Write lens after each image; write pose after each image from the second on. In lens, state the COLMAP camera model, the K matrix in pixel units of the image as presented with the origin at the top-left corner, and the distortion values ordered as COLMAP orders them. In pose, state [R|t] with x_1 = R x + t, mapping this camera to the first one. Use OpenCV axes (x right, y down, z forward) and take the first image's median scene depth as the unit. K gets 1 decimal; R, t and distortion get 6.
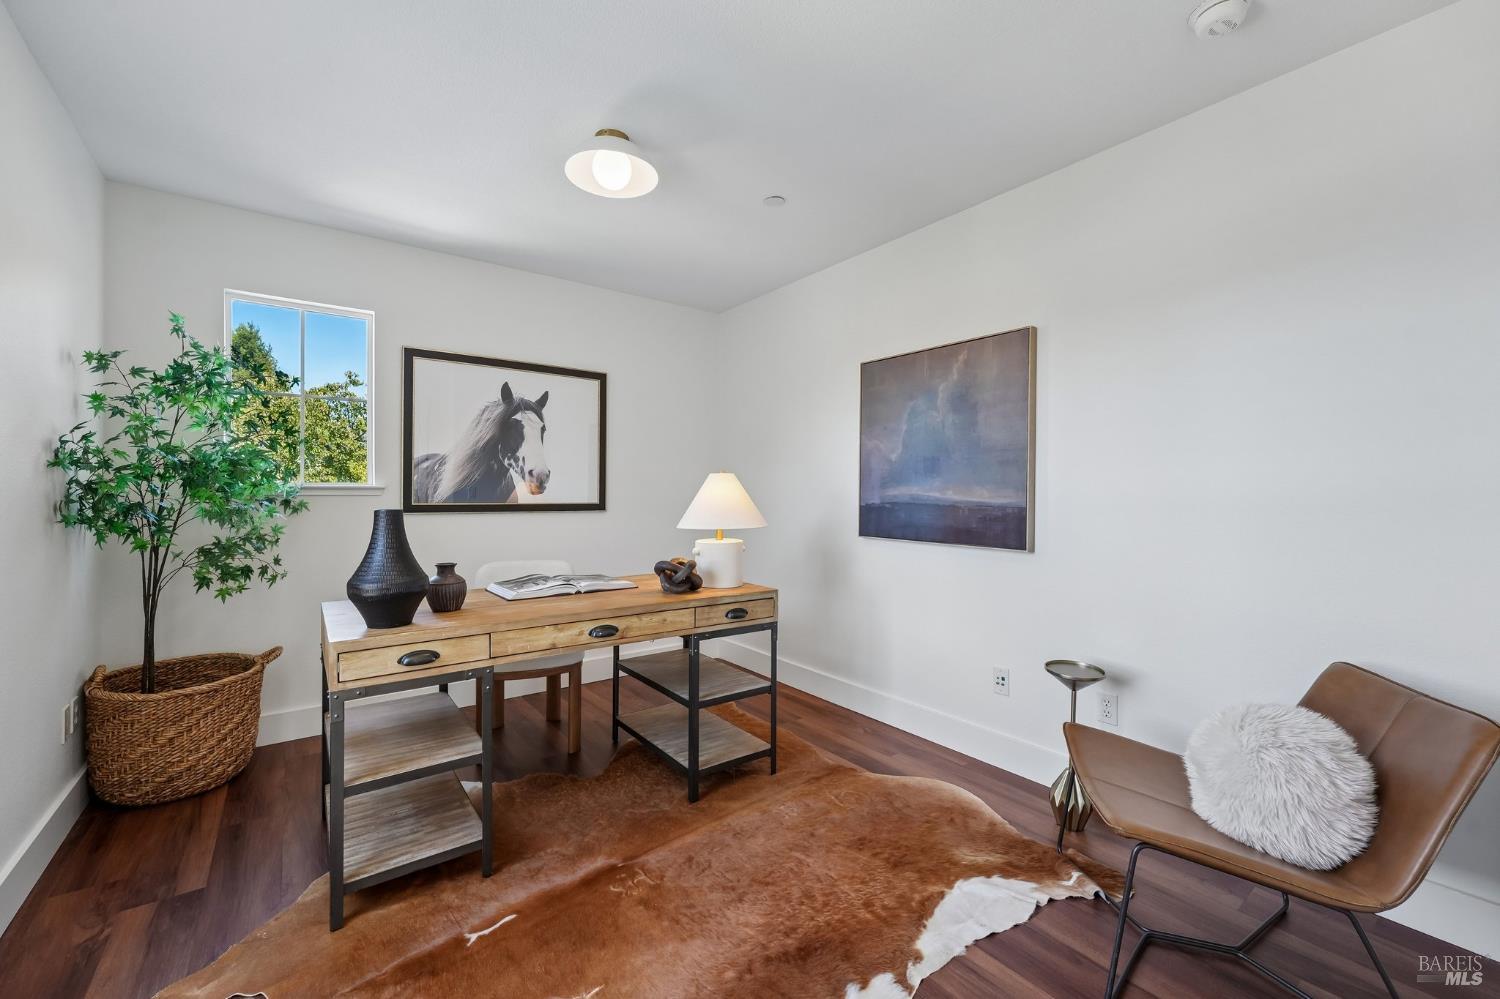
lens RADIAL K [[603.7, 0, 749.4], [0, 603.7, 499.9], [0, 0, 1]] dist [-0.001824, -0.000153]
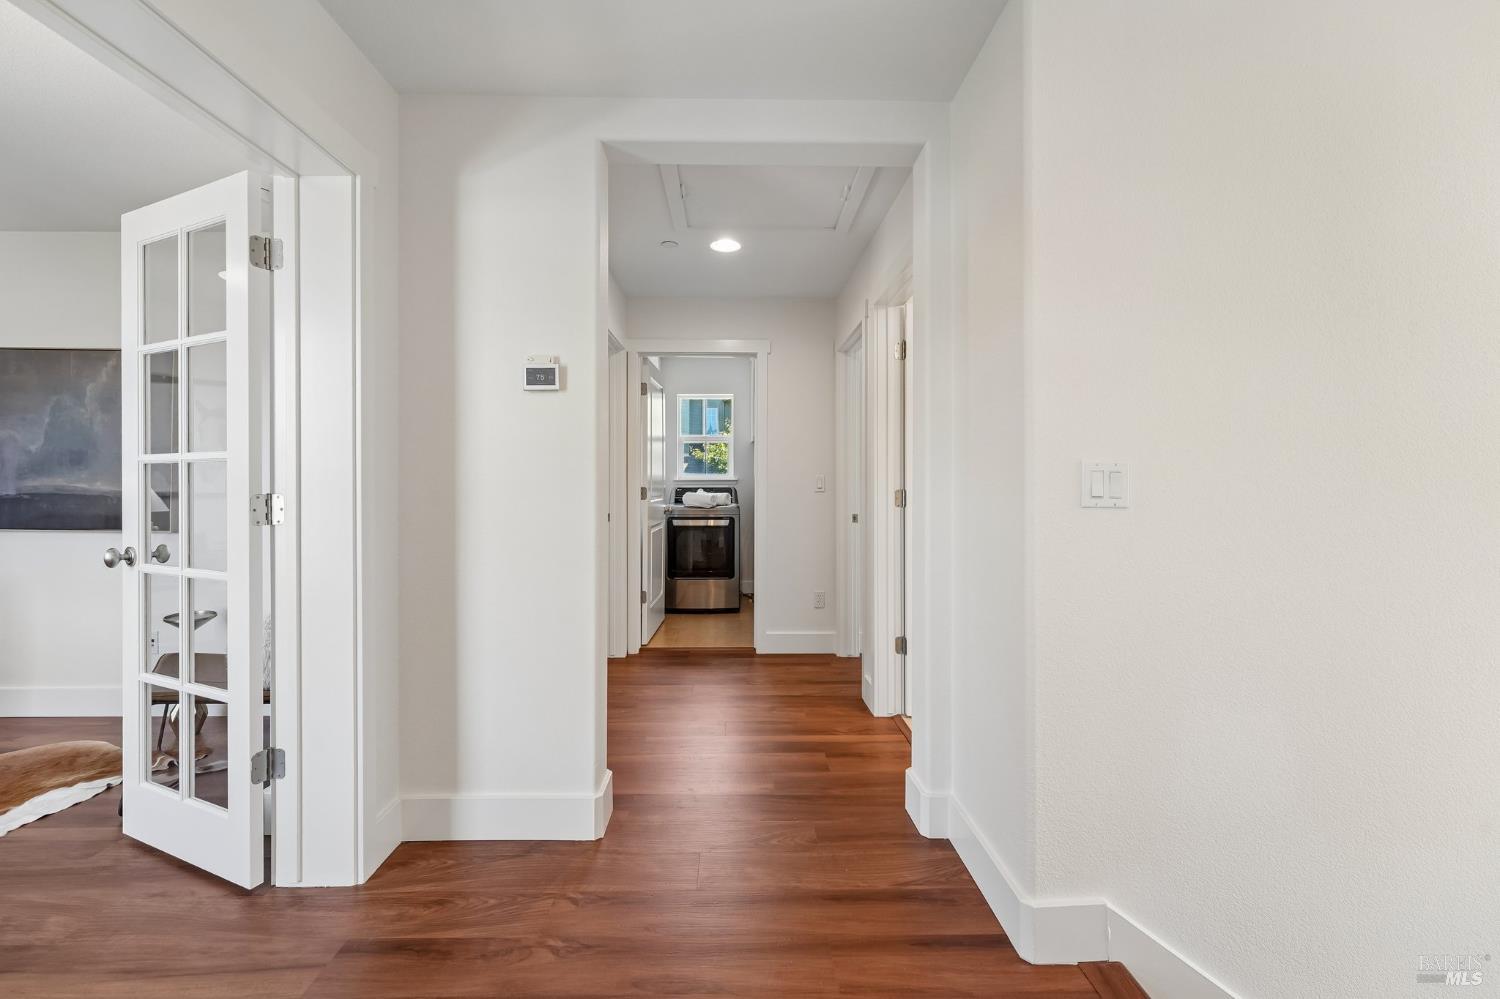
lens RADIAL K [[603.7, 0, 748.9], [0, 603.7, 489.7], [0, 0, 1]] dist [-0.001824, -0.000153]
pose [[0.589141, -0.007219, 0.807998, 0.134703], [0.002443, 0.999971, 0.007153, -0.006365], [-0.808026, -0.002240, 0.589142, -0.573069]]
